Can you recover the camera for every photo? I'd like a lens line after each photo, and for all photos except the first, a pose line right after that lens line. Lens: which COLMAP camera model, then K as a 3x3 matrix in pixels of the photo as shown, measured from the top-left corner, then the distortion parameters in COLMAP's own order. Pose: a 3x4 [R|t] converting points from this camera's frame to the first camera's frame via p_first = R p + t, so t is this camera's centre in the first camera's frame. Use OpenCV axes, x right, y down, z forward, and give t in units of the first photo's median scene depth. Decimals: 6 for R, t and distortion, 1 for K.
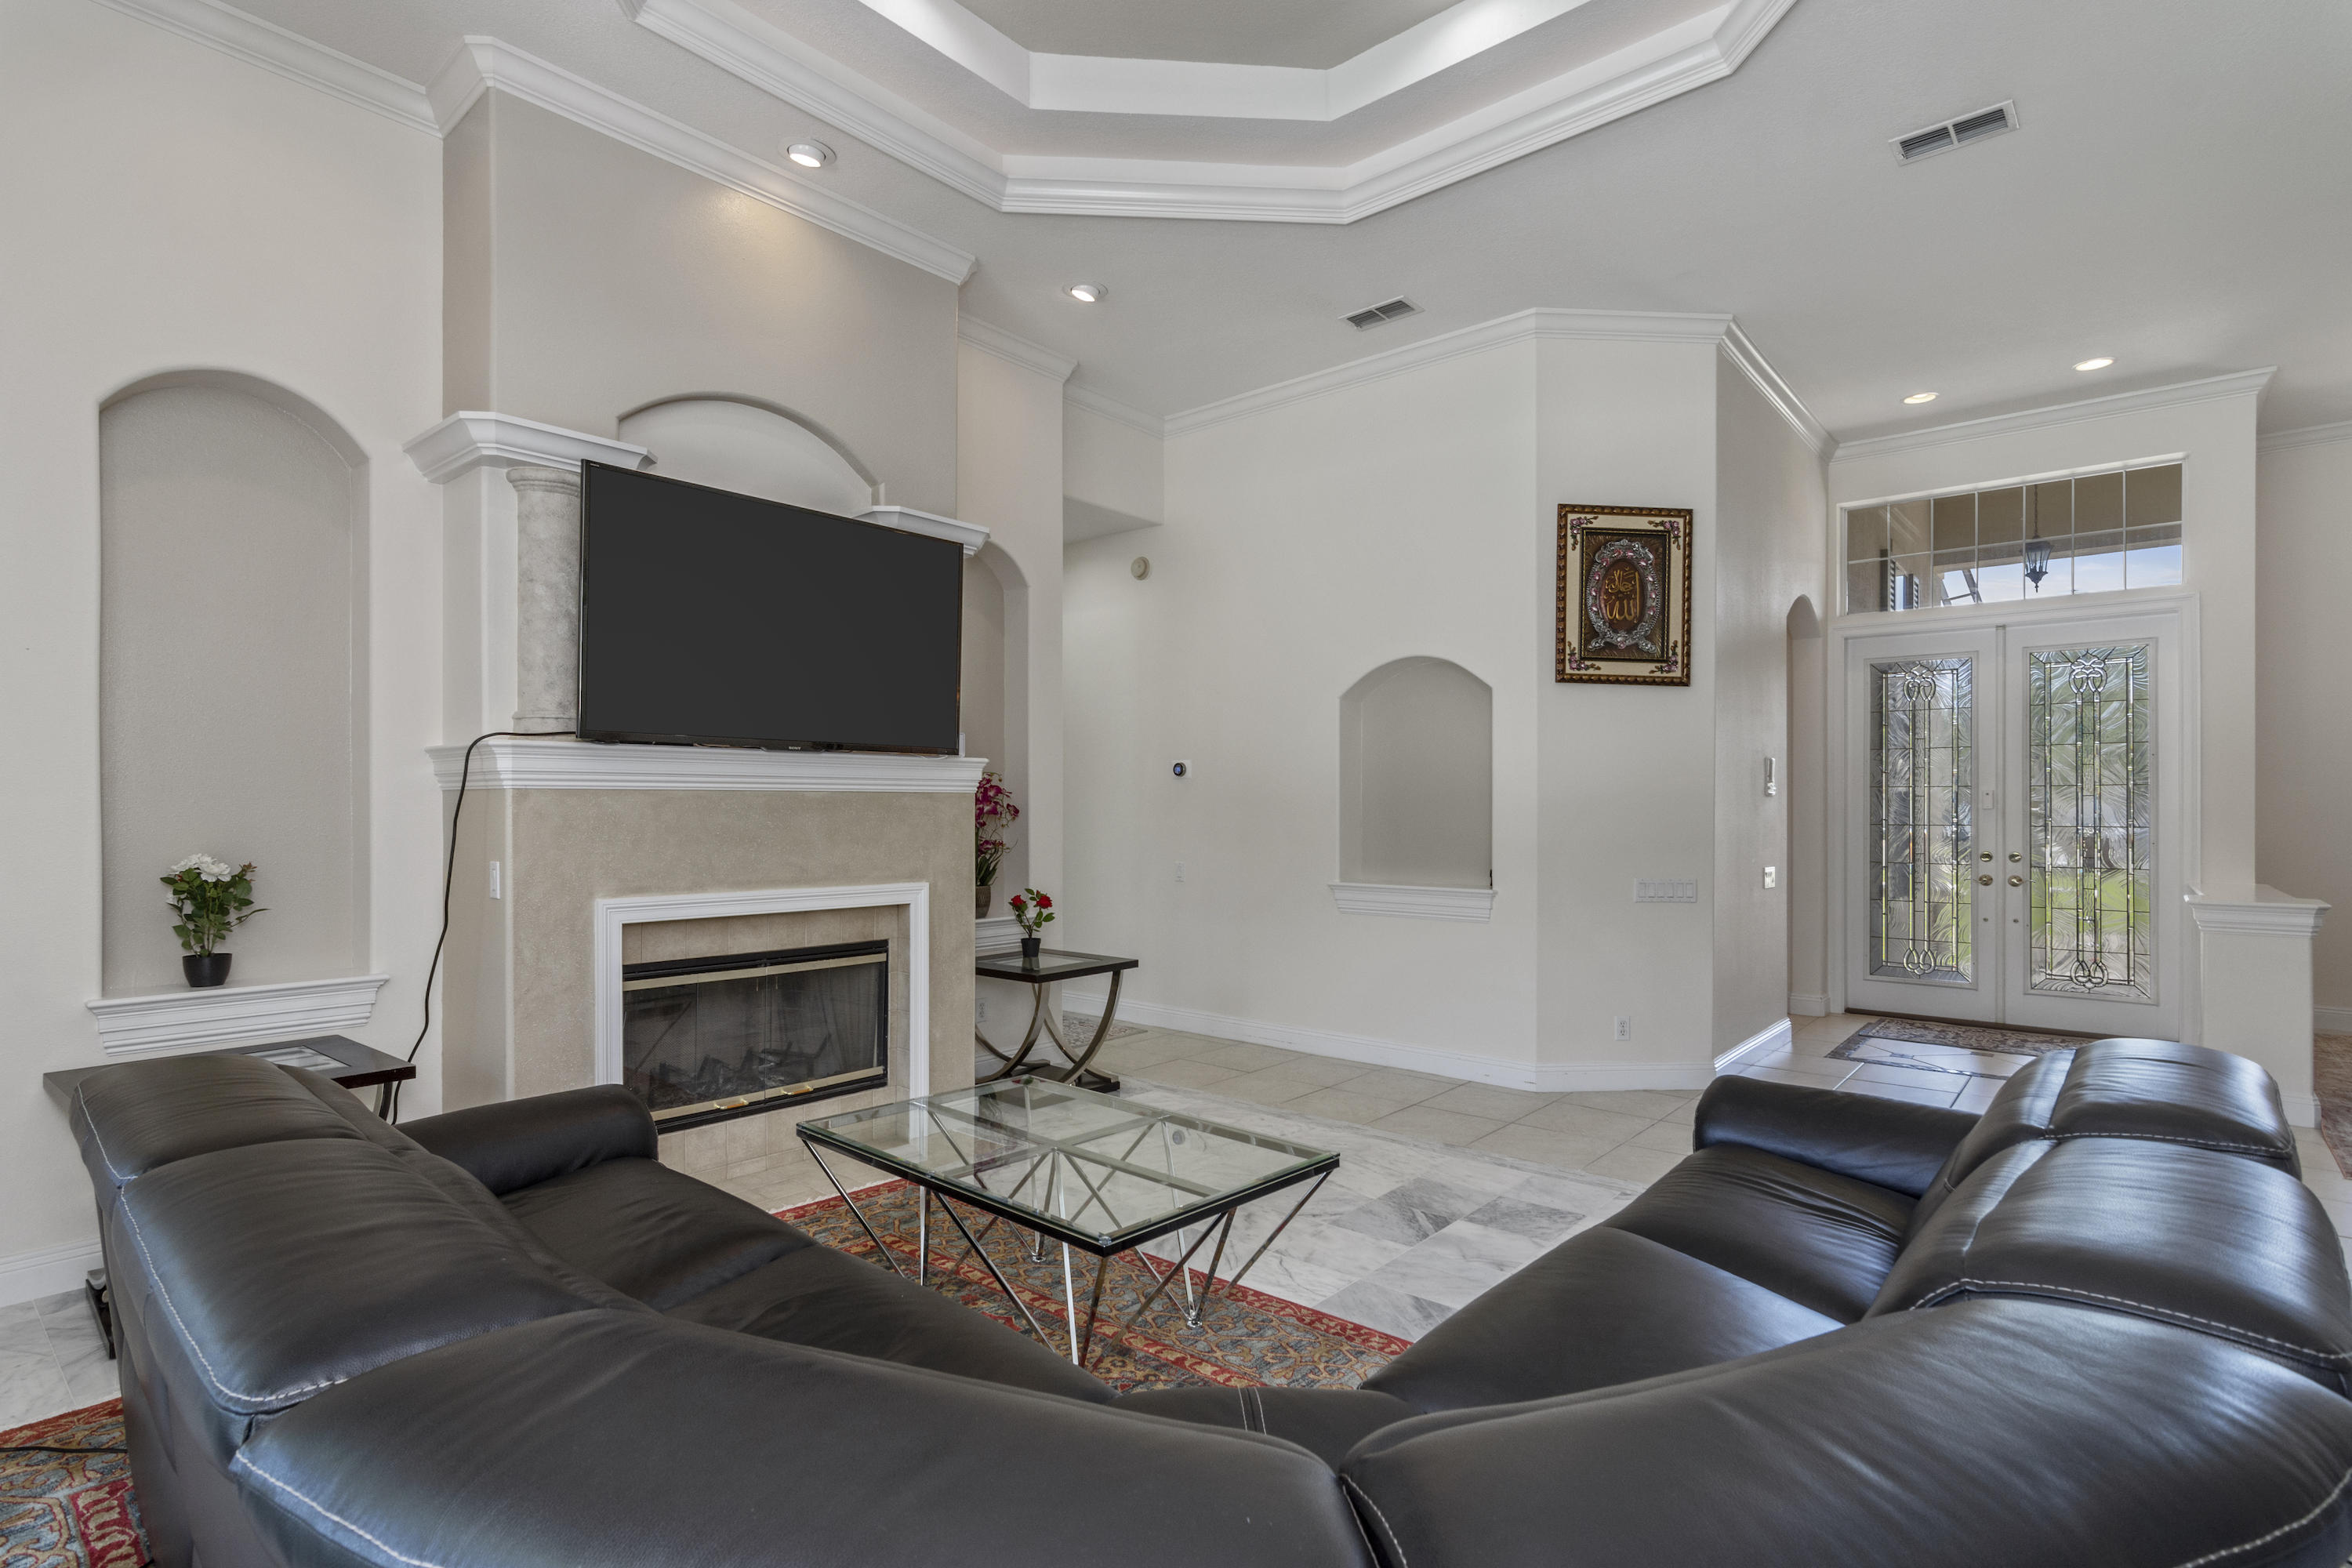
lens RADIAL K [[1135.8, 0, 1178.7], [0, 1135.8, 803.6], [0, 0, 1]] dist [-0.004724, 0.003259]
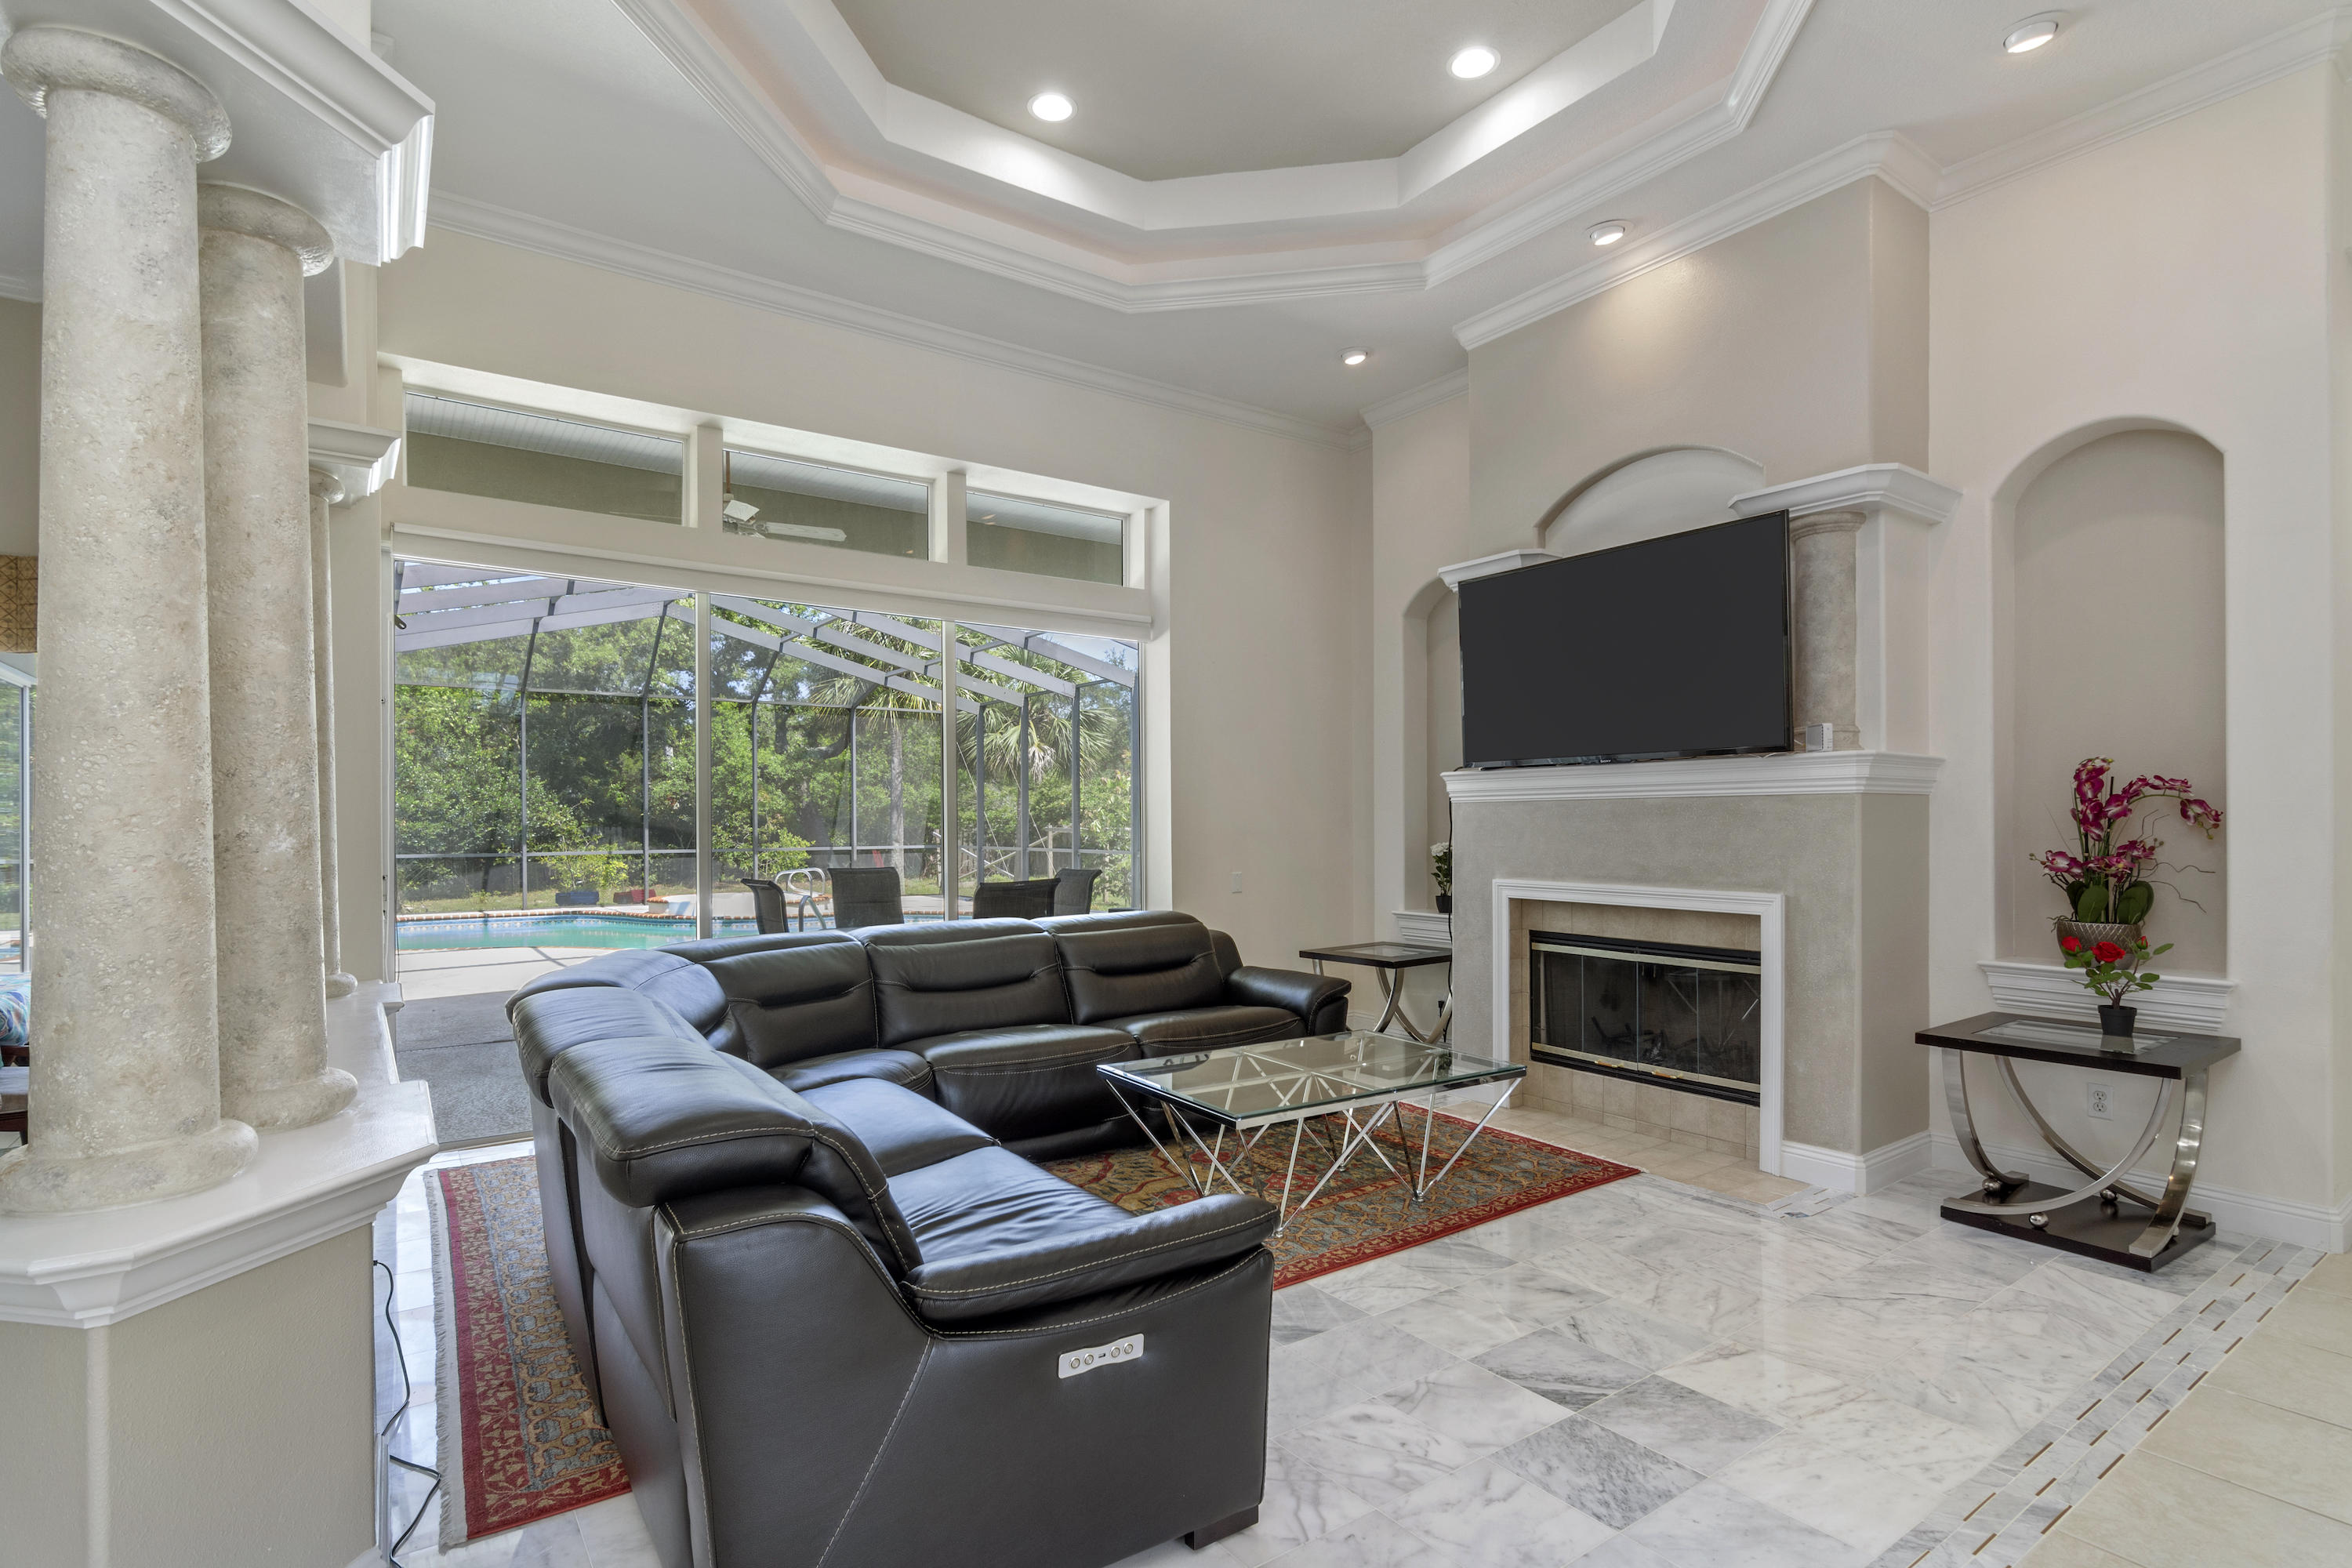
lens RADIAL K [[1135.8, 0, 1141.7], [0, 1135.8, 823.4], [0, 0, 1]] dist [-0.004724, 0.003259]
pose [[-0.250148, 0.007487, -0.968179, 0.846162], [0.010256, 0.999934, 0.005083, 0.002879], [0.968153, -0.008659, -0.250208, 0.798080]]
